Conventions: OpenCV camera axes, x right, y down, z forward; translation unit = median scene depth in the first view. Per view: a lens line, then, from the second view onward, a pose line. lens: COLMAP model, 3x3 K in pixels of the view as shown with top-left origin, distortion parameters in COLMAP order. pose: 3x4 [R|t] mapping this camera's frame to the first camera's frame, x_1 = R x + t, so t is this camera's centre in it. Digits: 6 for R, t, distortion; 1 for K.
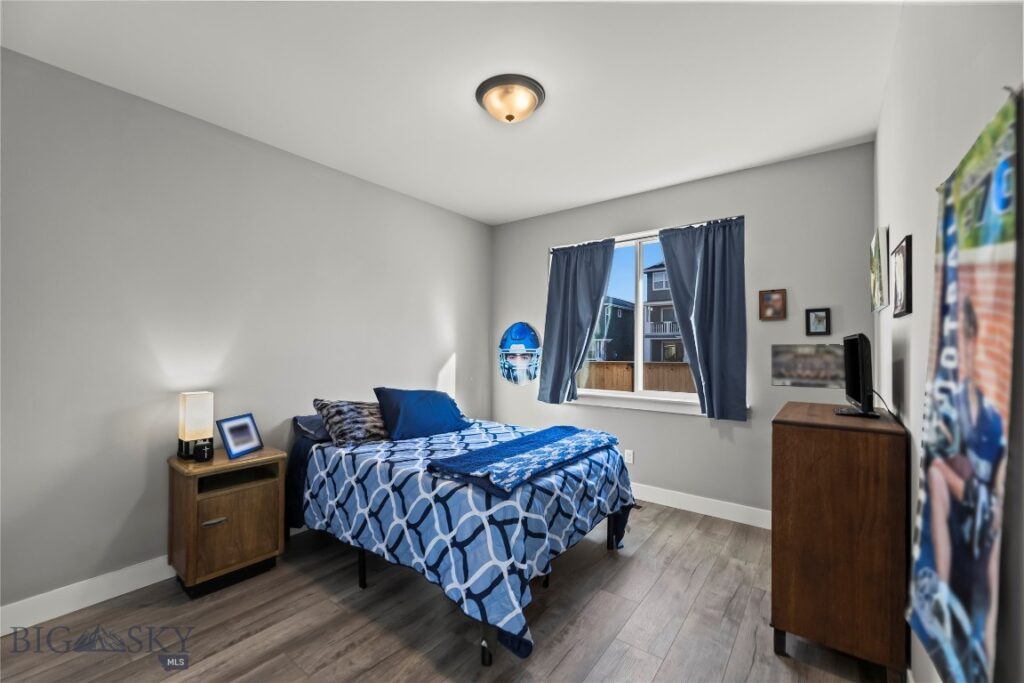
lens RADIAL K [[416.1, 0, 507.5], [0, 416.1, 346.2], [0, 0, 1]] dist [-0.000722, 0.000102]
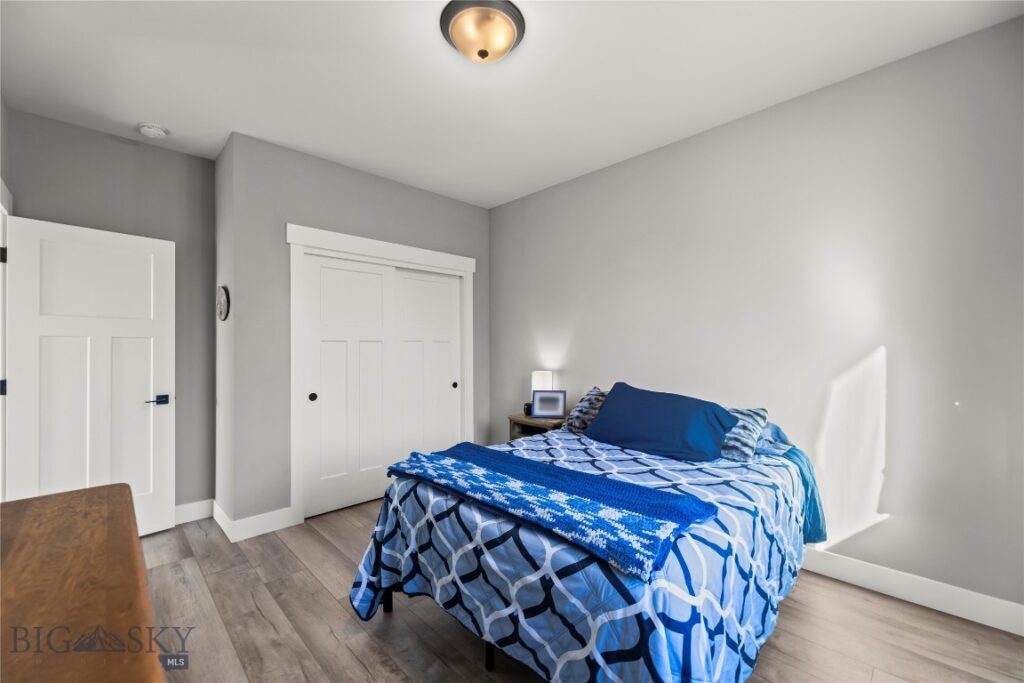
lens RADIAL K [[416.1, 0, 507.5], [0, 416.1, 346.2], [0, 0, 1]] dist [-0.000722, 0.000102]
pose [[-0.142593, -0.005041, -0.989769, 0.809051], [0.001546, 0.999985, -0.005316, 0.031799], [0.989780, -0.002288, -0.142583, 1.158691]]
